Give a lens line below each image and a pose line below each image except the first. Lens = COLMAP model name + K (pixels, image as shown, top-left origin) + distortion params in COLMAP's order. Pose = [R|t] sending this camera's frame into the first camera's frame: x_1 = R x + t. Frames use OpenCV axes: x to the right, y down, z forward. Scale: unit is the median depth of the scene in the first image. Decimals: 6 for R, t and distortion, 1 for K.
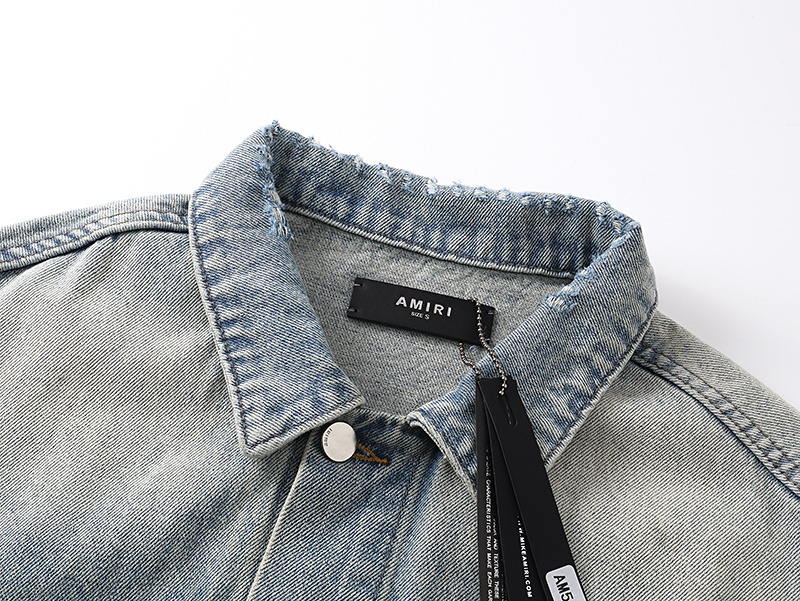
lens RADIAL K [[1369.0, 0, 401.8], [0, 1369.0, 298.7], [0, 0, 1]] dist [-0.083132, 0.000000]
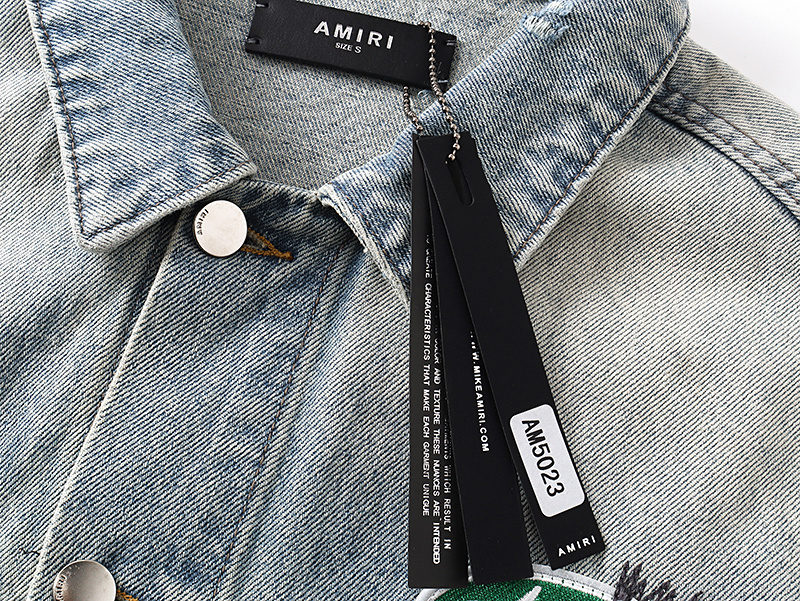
lens RADIAL K [[1369.0, 0, 391.6], [0, 1369.0, 306.5], [0, 0, 1]] dist [-0.083132, 0.000000]
pose [[0.998111, 0.001465, -0.061424, 0.084370], [0.009327, 0.984516, 0.175044, 0.022040], [0.060730, -0.175286, 0.982643, 0.306661]]
